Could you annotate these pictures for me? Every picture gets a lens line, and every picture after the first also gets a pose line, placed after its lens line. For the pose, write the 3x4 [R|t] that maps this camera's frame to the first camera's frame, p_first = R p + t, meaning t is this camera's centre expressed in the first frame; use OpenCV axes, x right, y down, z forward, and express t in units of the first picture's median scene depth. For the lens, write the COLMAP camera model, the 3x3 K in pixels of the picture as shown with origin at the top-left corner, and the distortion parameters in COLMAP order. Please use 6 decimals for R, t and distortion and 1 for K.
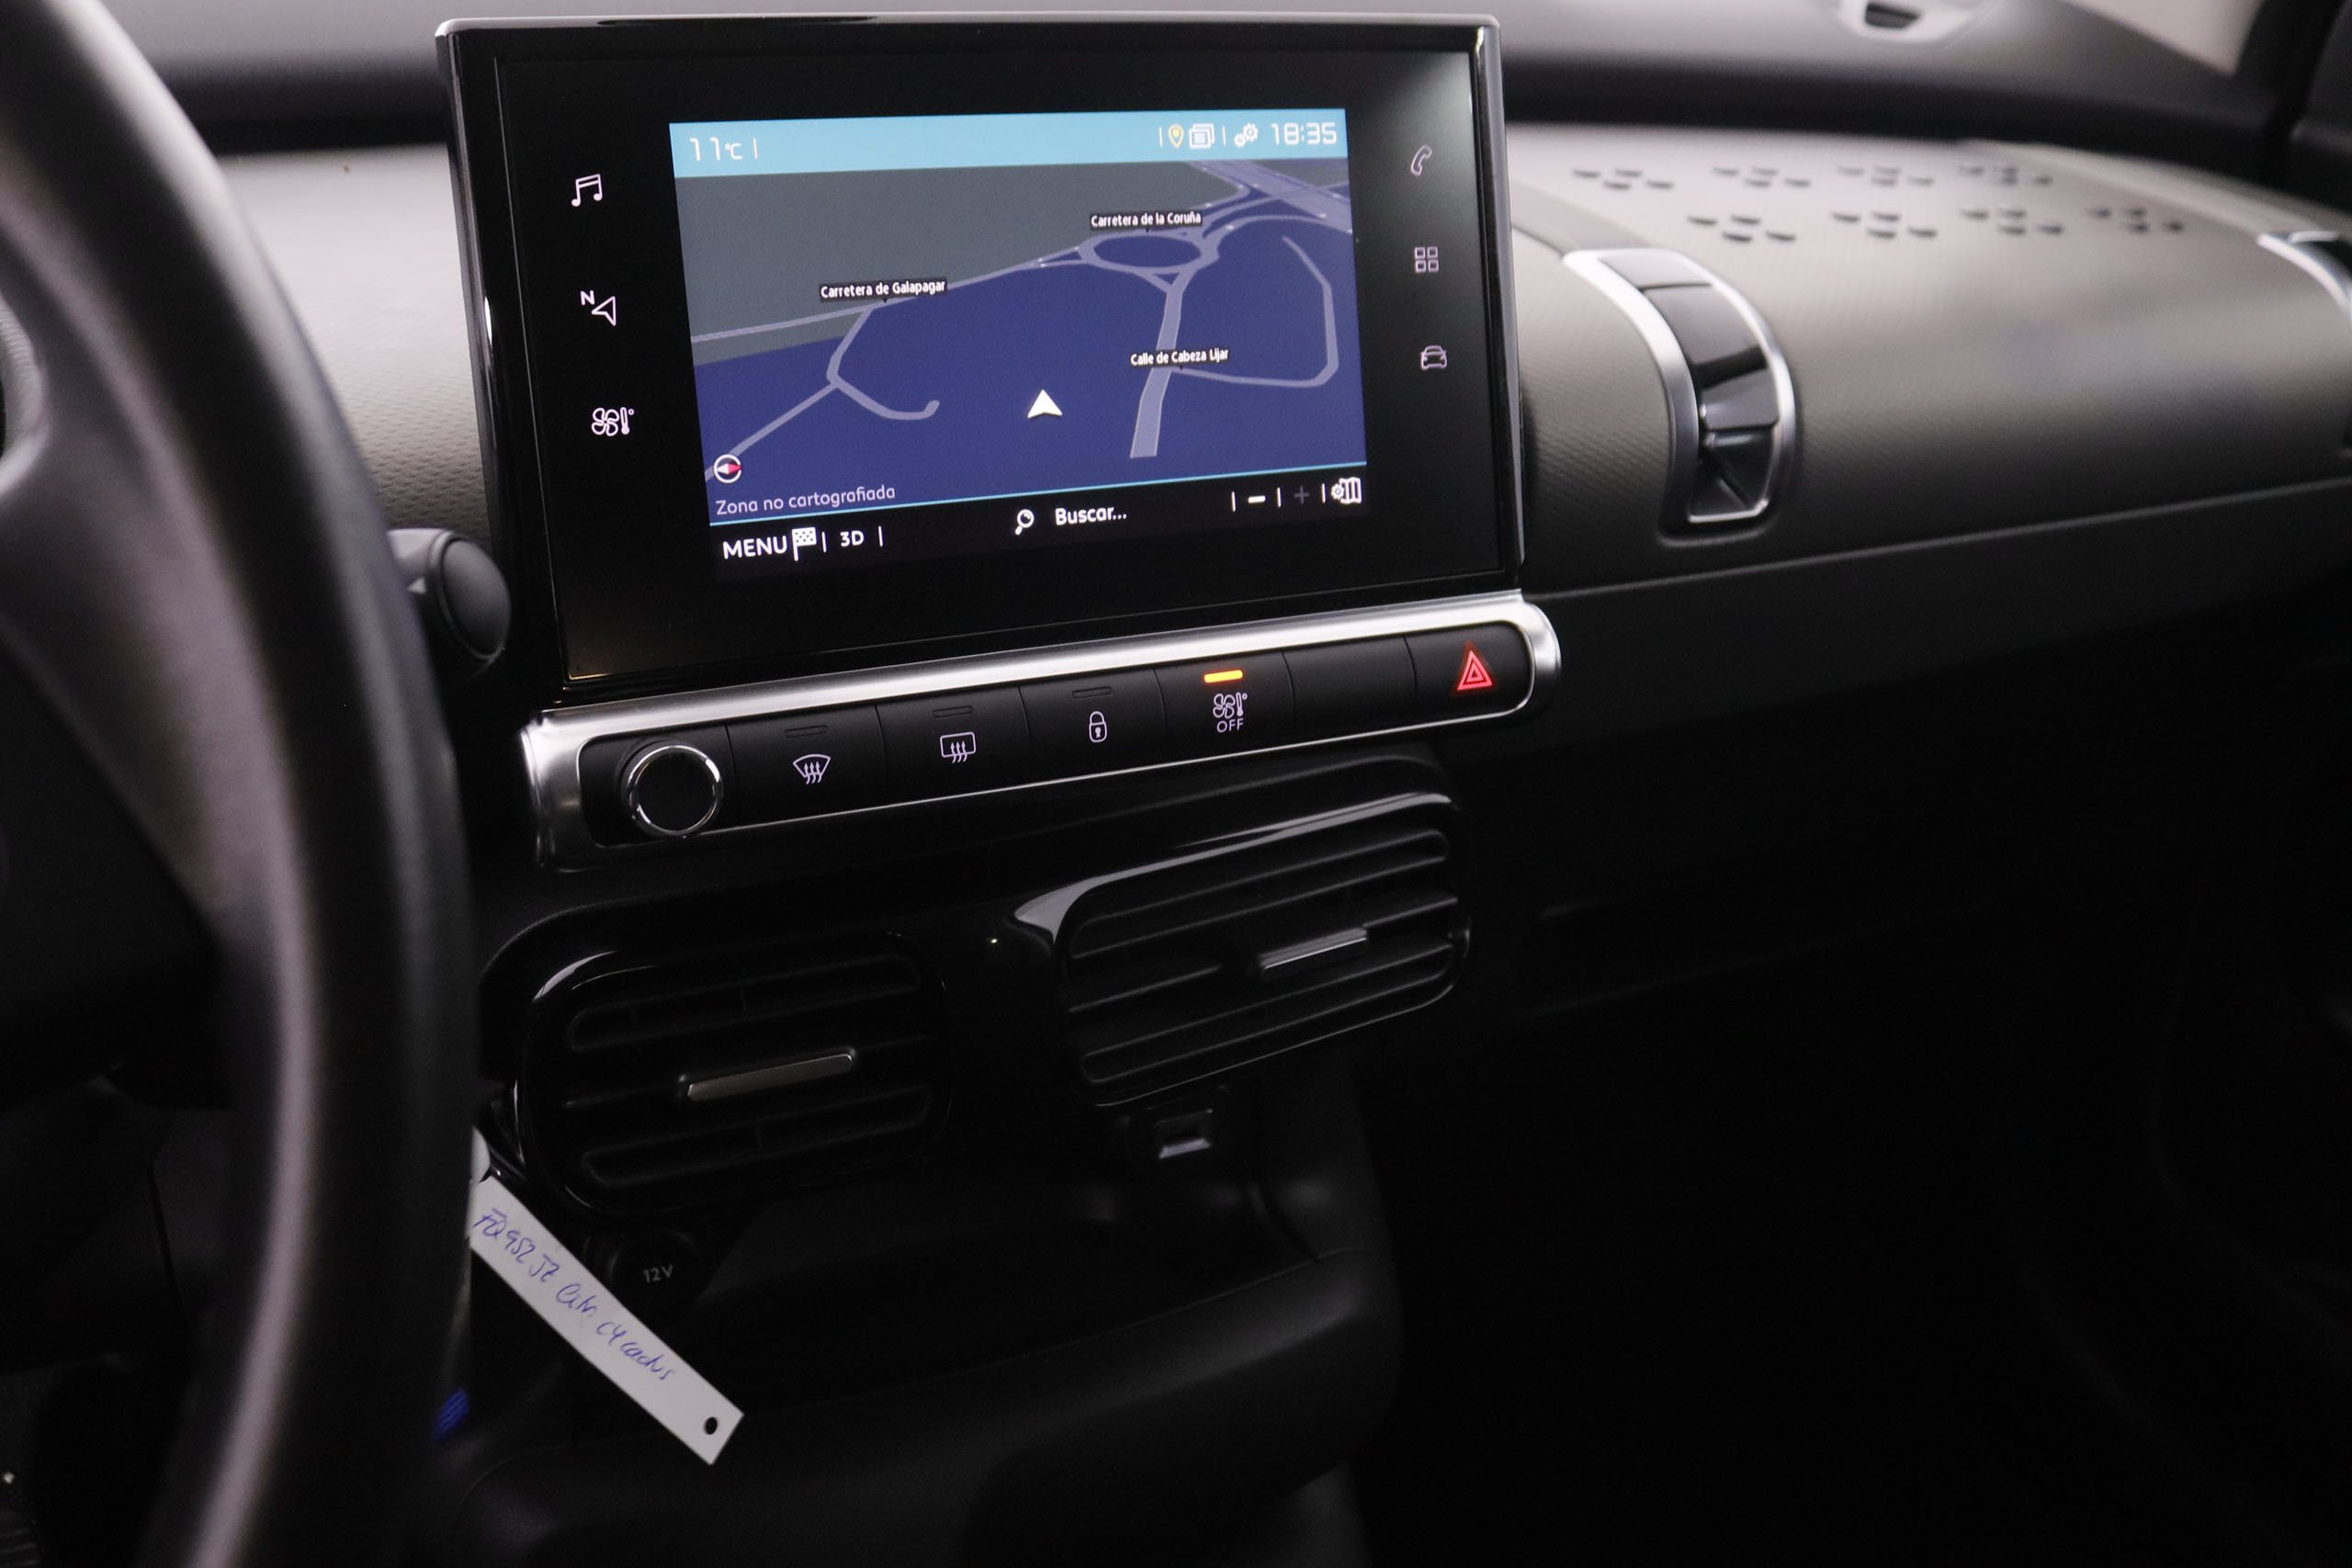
lens RADIAL K [[2148.6, 0, 1182.8], [0, 2148.6, 742.2], [0, 0, 1]] dist [-0.153988, 0.149819]
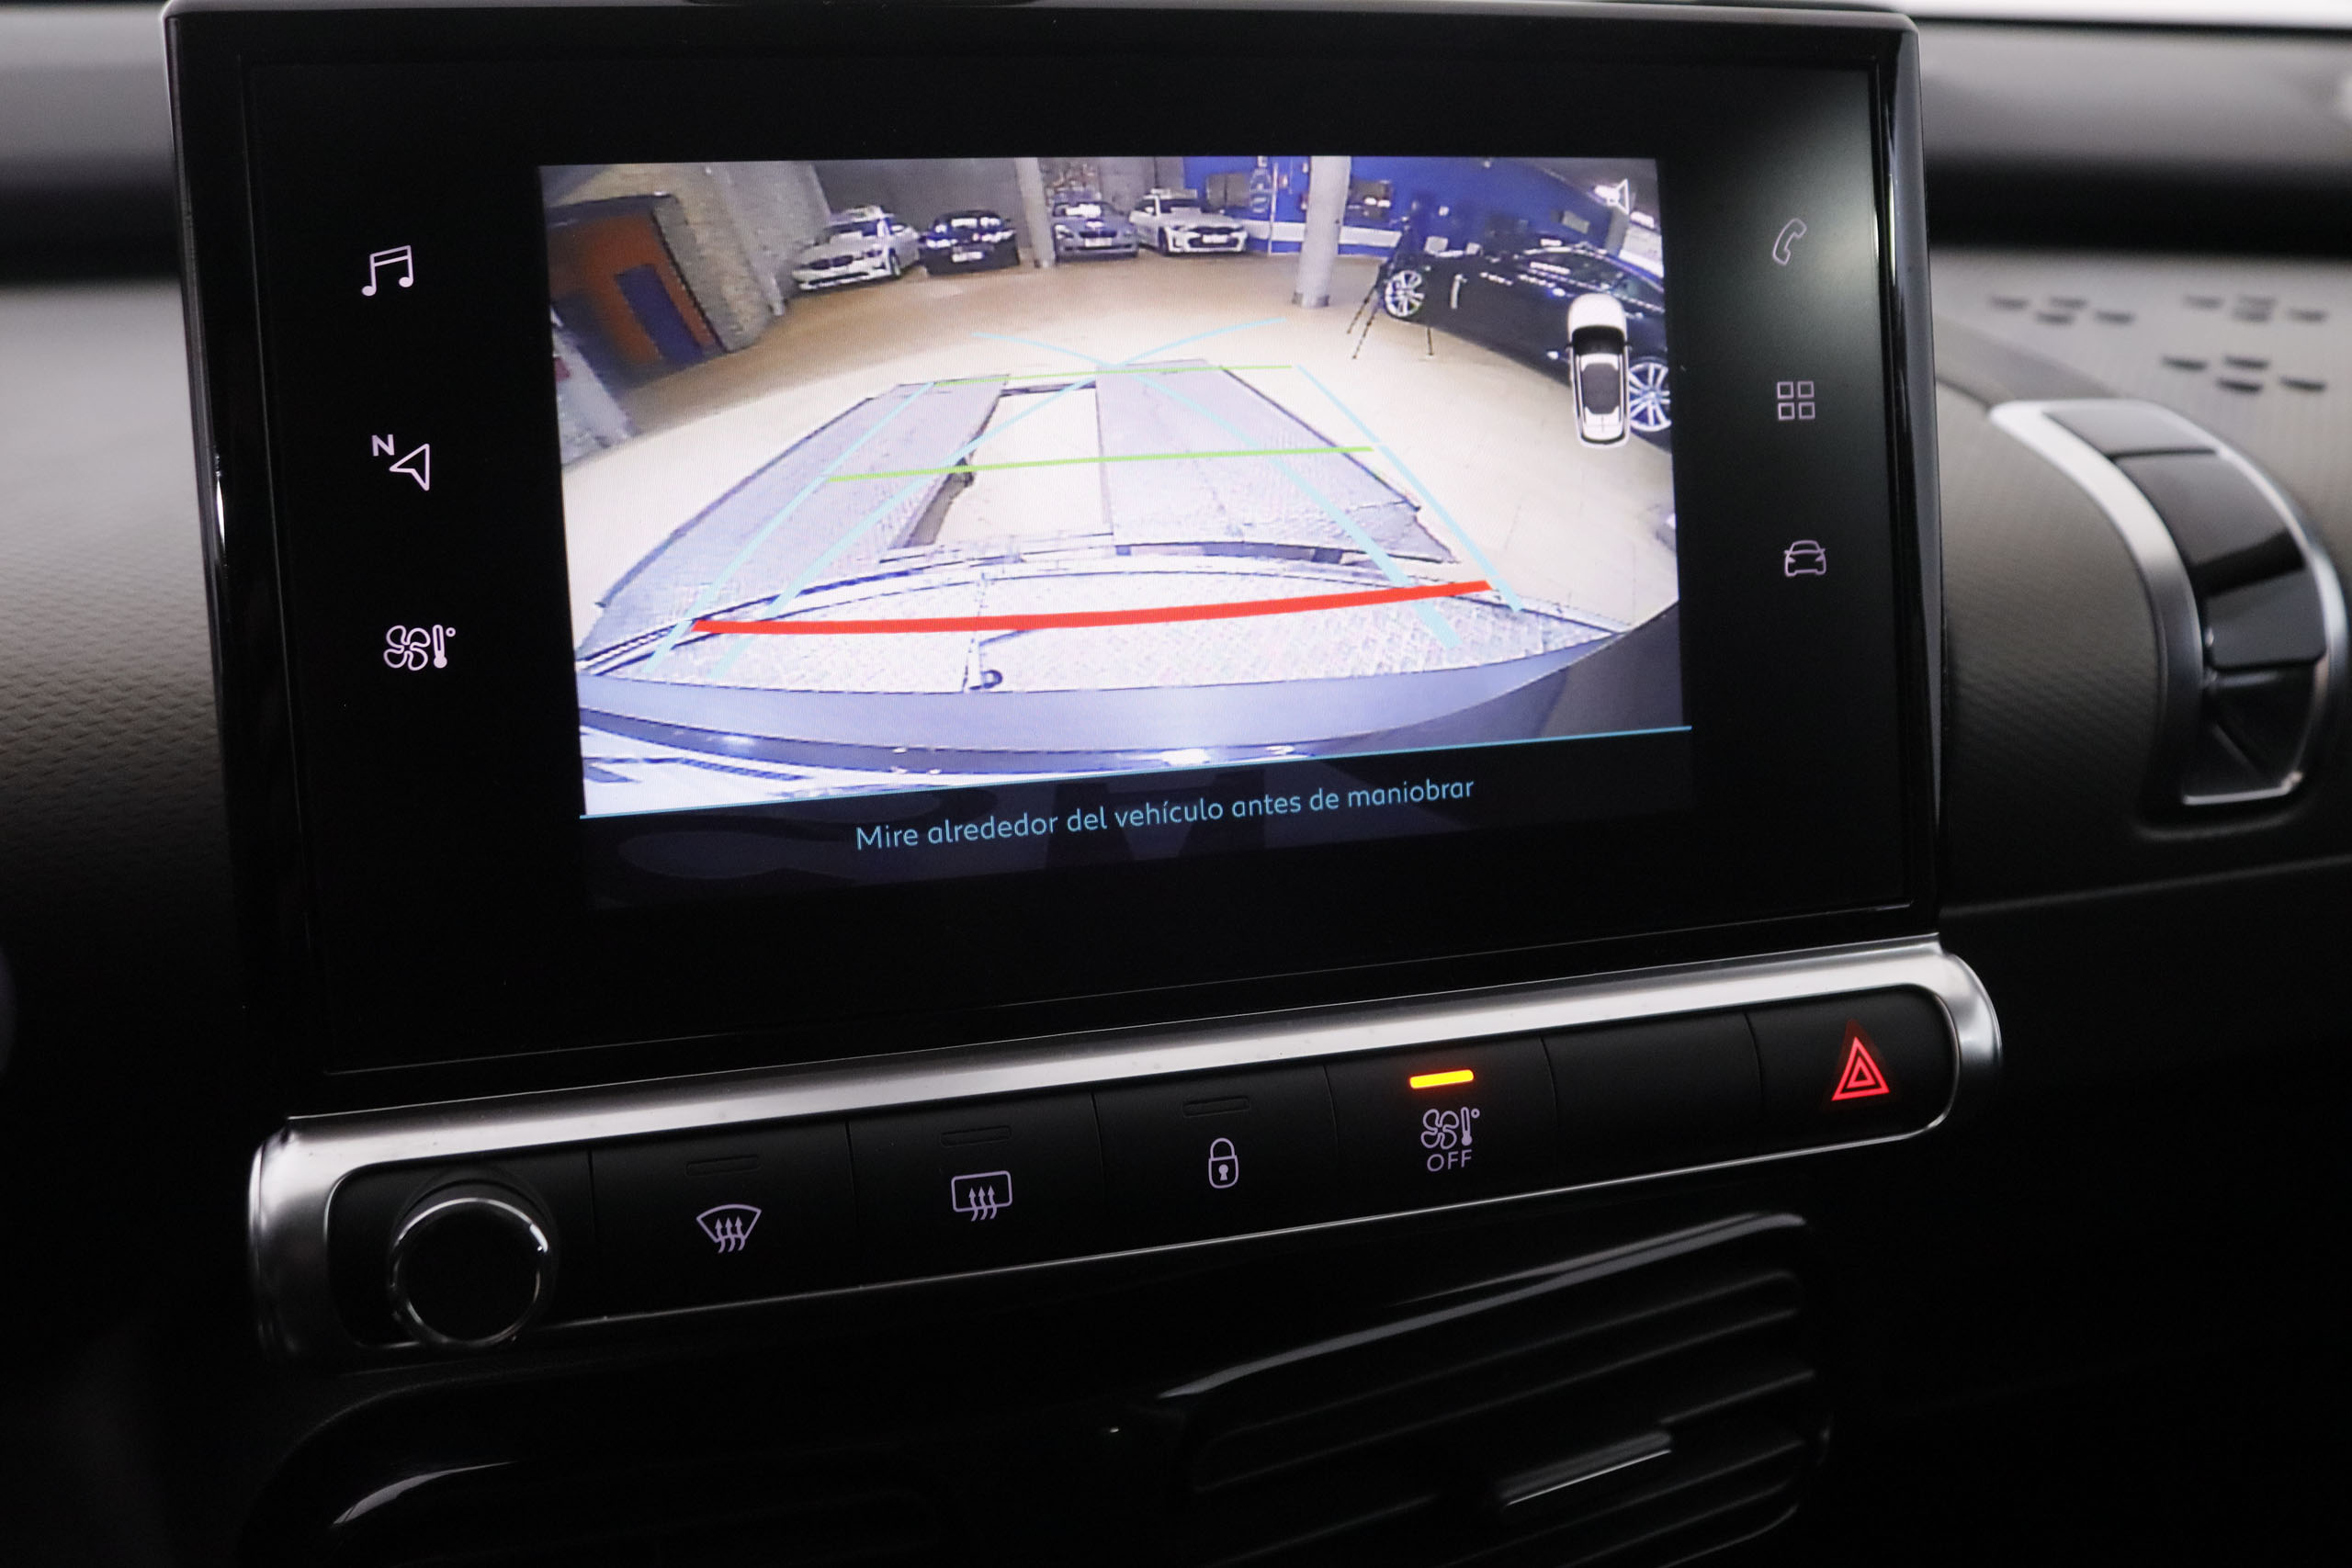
lens RADIAL K [[2136.1, 0, 1169.5], [0, 2136.1, 751.6], [0, 0, 1]] dist [-0.156760, 0.157668]
pose [[0.986574, 0.026892, -0.161086, 0.037247], [-0.039194, 0.996511, -0.073685, -0.075438], [0.158542, 0.079009, 0.984186, 0.390913]]
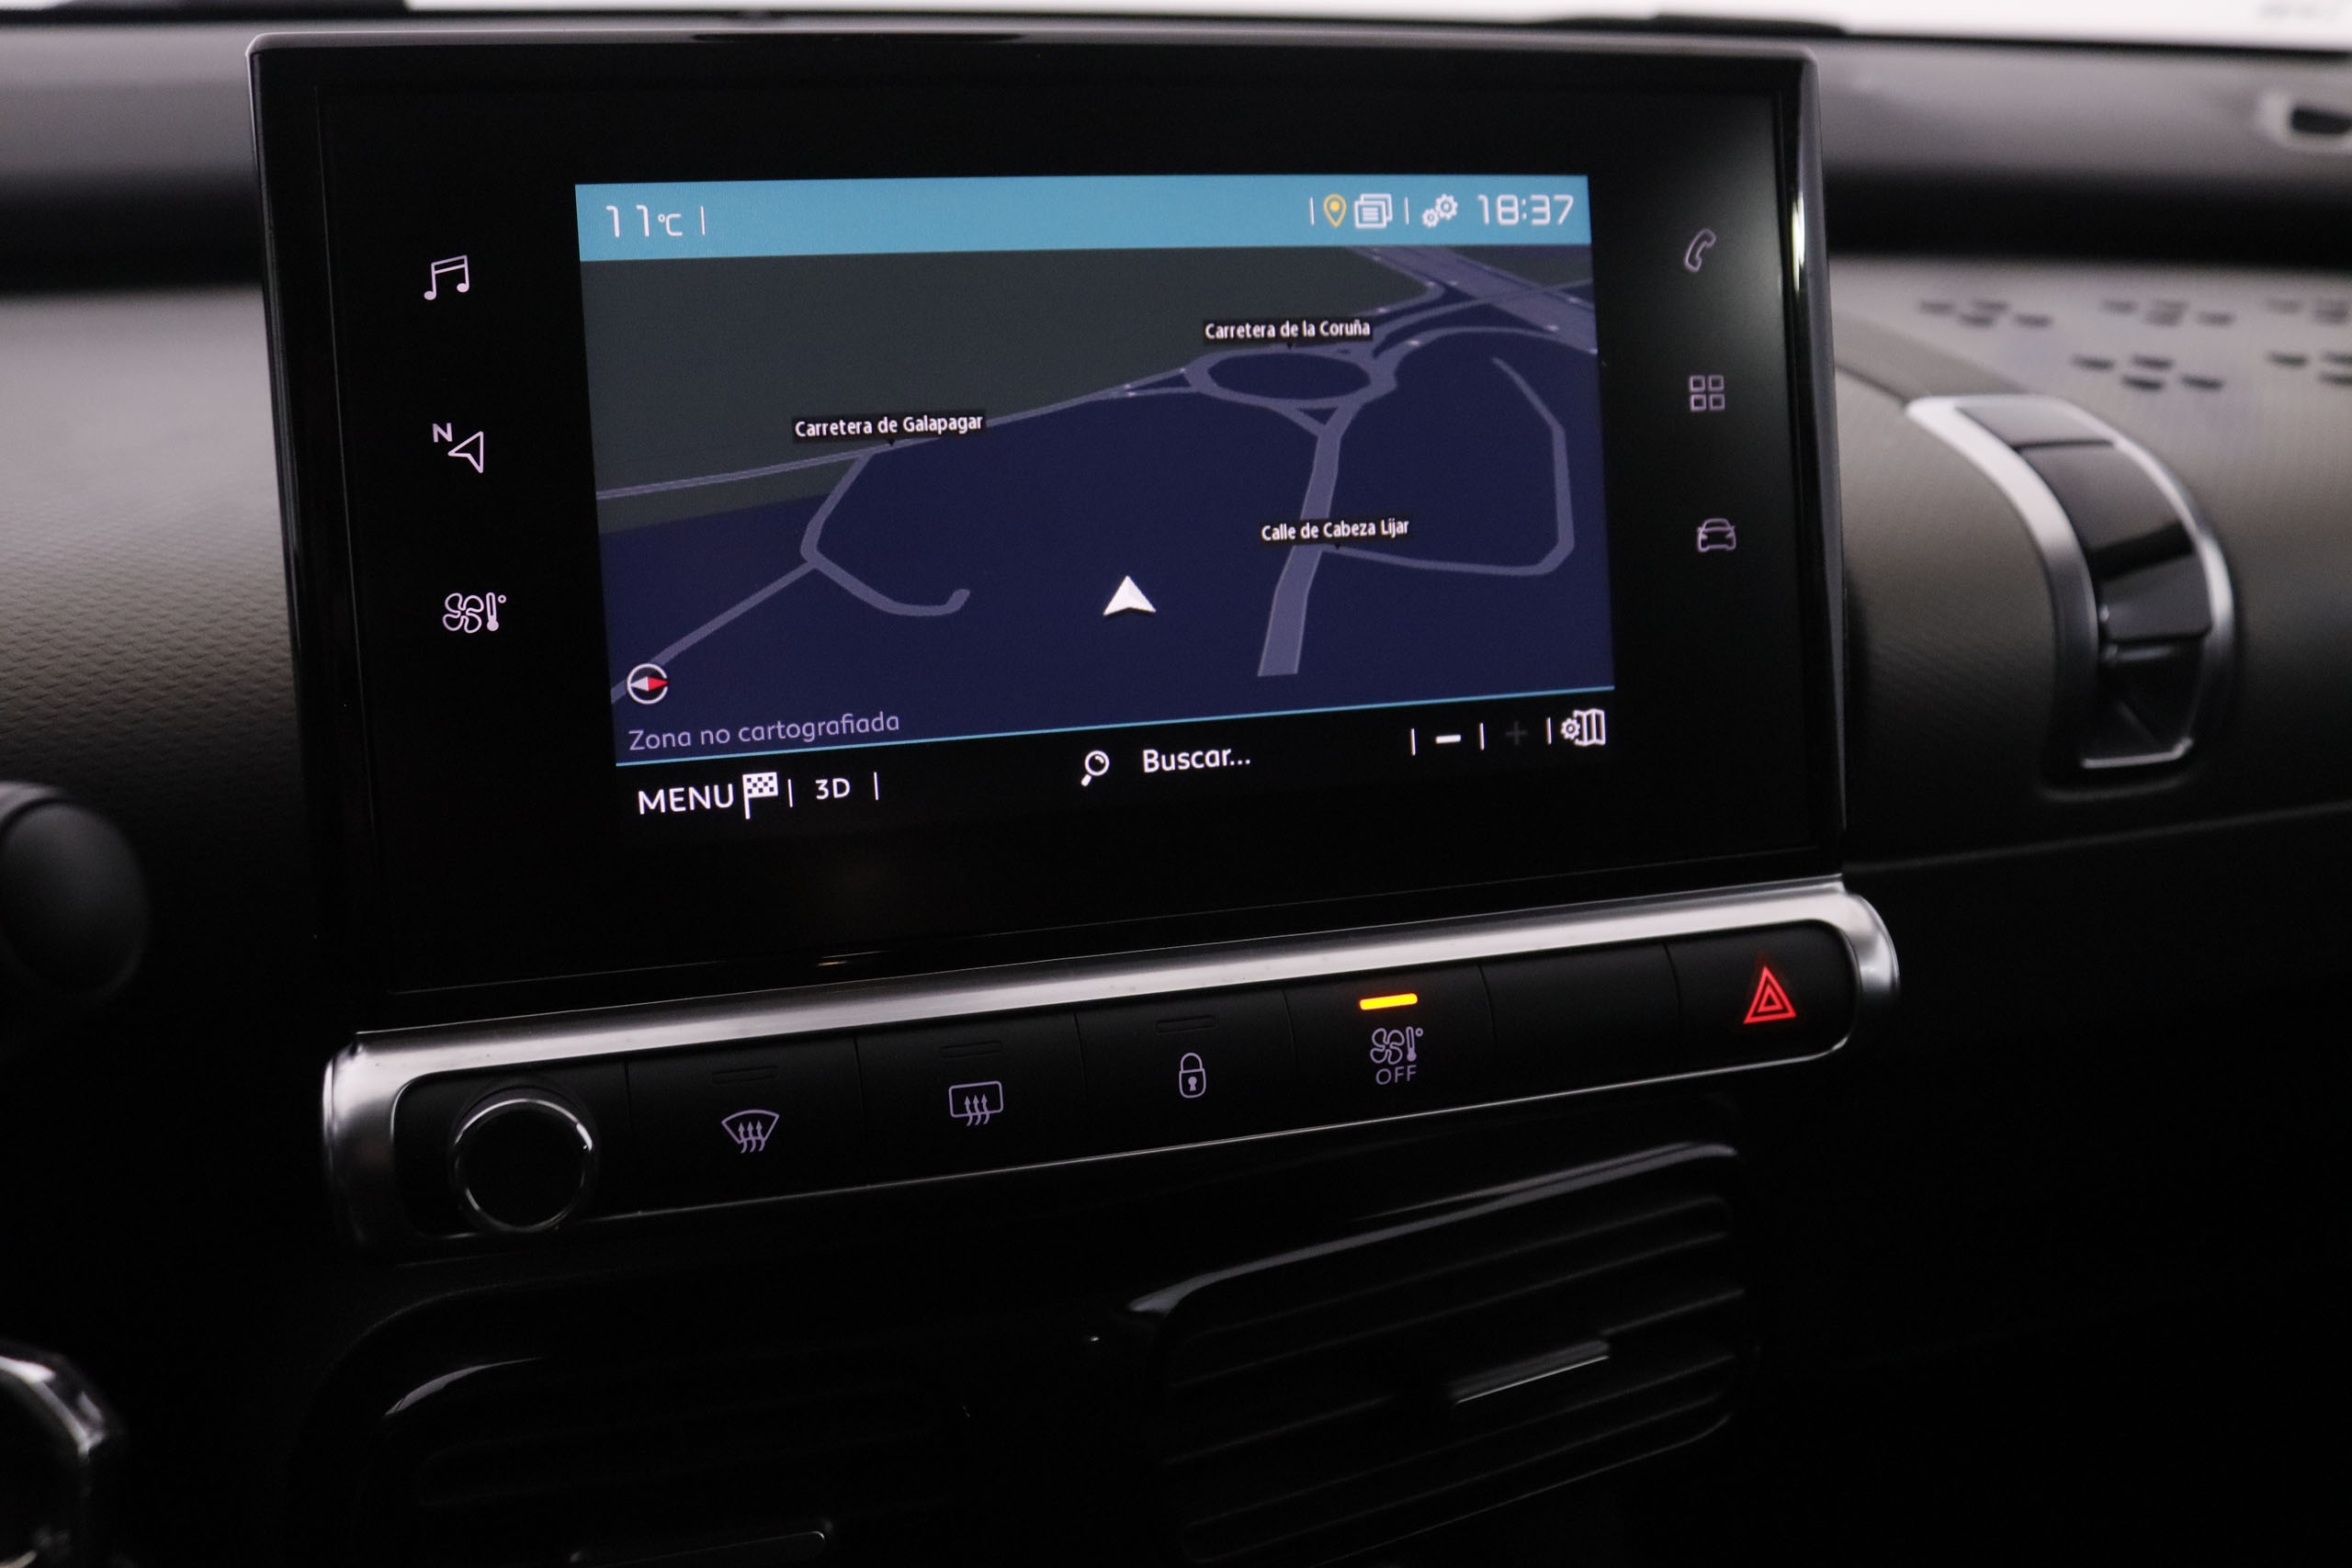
lens RADIAL K [[2148.6, 0, 1182.8], [0, 2148.6, 742.2], [0, 0, 1]] dist [-0.153988, 0.149819]
pose [[0.988805, 0.021733, -0.147624, 0.052453], [-0.034358, 0.995913, -0.083522, -0.053306], [0.145206, 0.087659, 0.985511, 0.321174]]
